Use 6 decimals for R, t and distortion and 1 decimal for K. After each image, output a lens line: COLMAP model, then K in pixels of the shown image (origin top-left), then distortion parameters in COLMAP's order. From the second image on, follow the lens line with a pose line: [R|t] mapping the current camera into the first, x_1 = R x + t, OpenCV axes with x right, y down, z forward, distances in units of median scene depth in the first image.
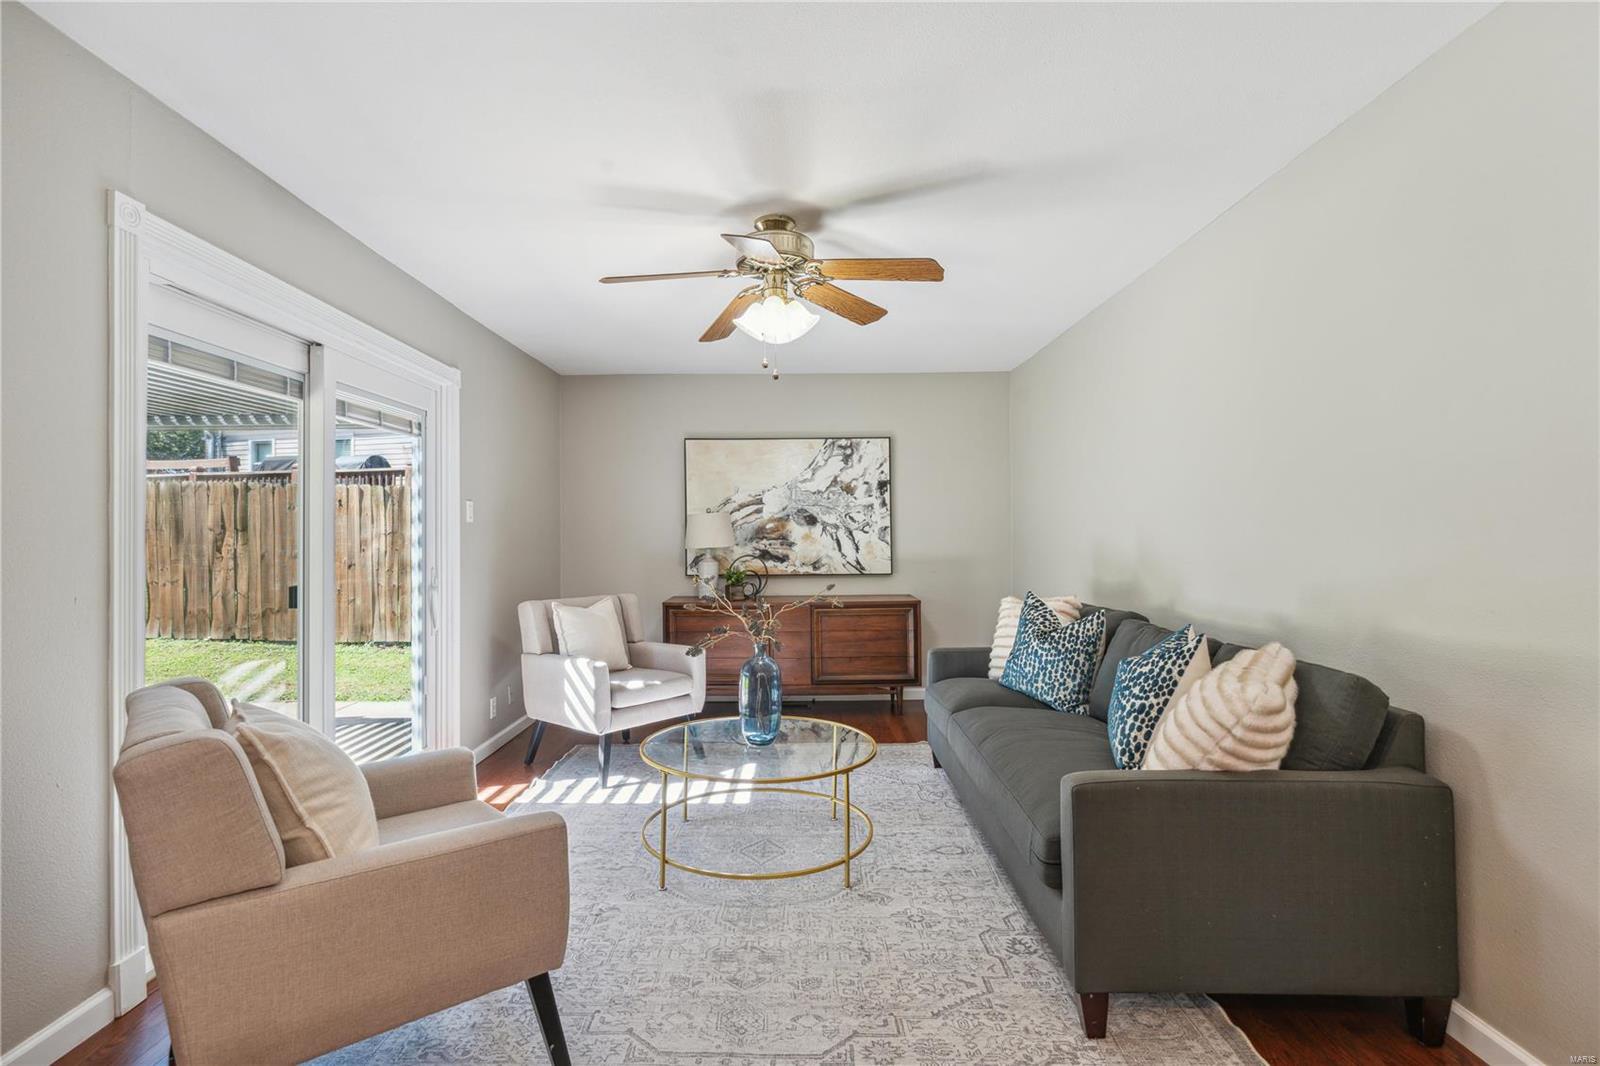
lens RADIAL K [[731.1, 0, 793.6], [0, 731.1, 529.7], [0, 0, 1]] dist [0.001776, 0.000067]
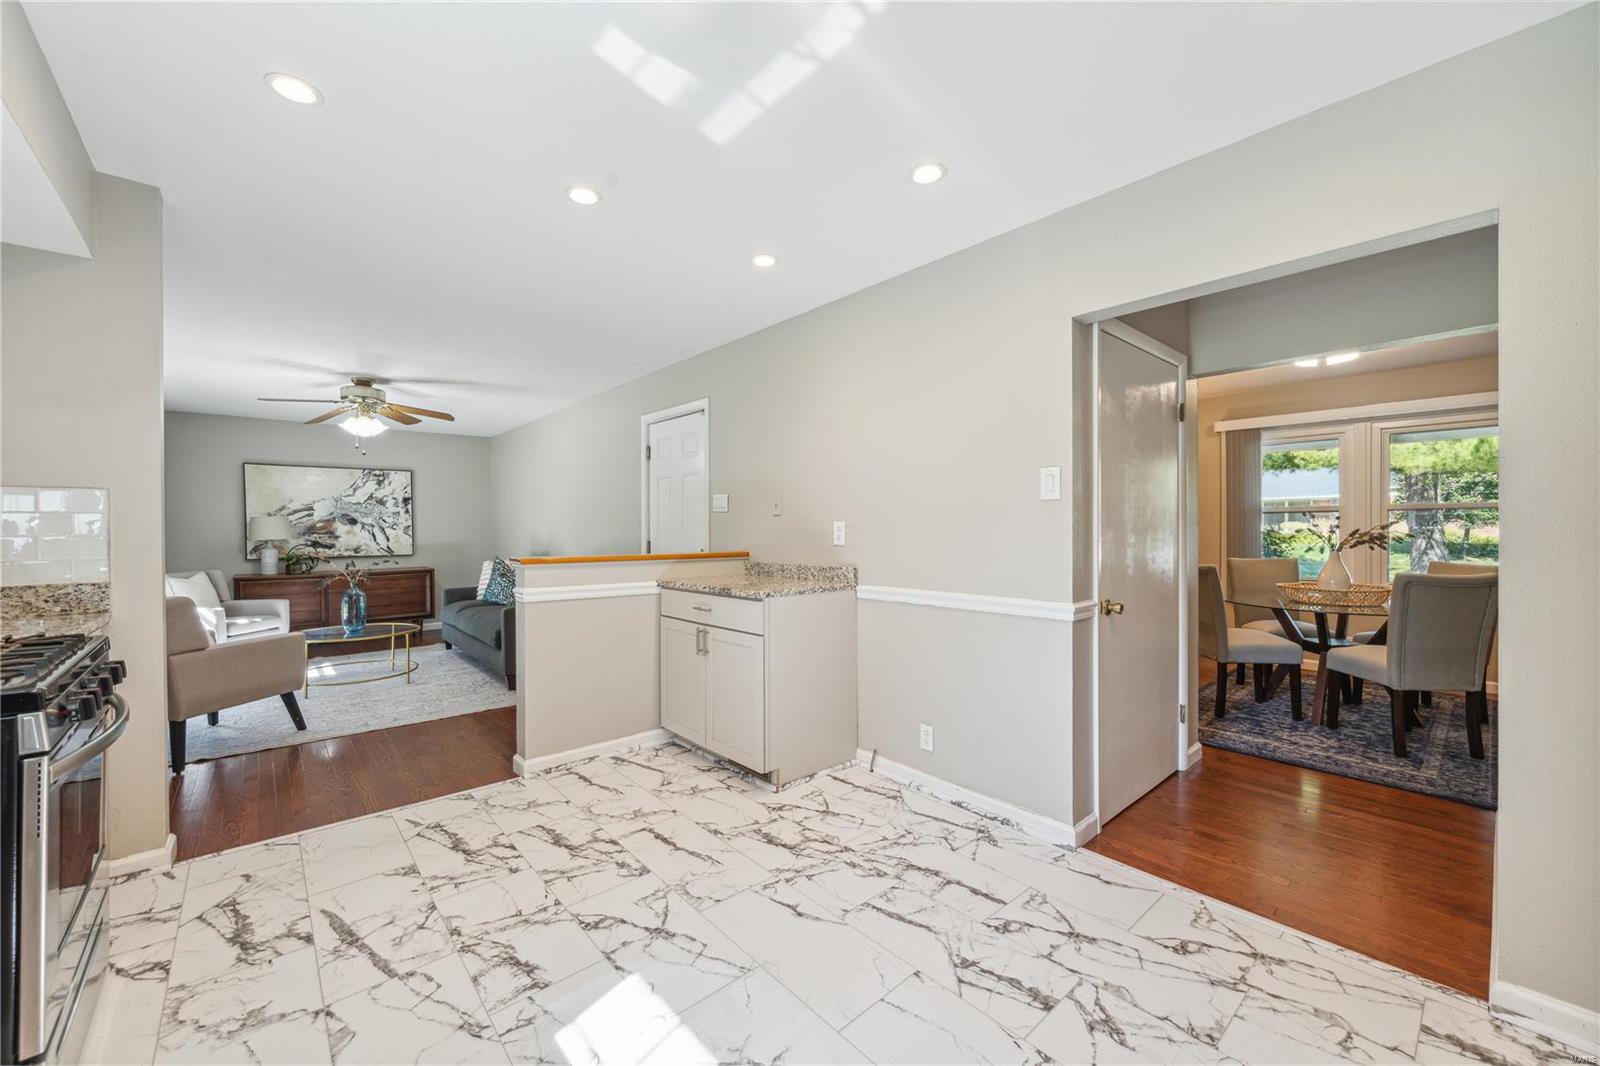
lens RADIAL K [[631.5, 0, 798.1], [0, 631.5, 533.1], [0, 0, 1]] dist [-0.001019, -0.000312]
pose [[0.748796, -0.004725, 0.662783, -0.156223], [0.000551, 0.999979, 0.006507, 0.003460], [-0.662800, -0.004507, 0.748783, -0.627544]]
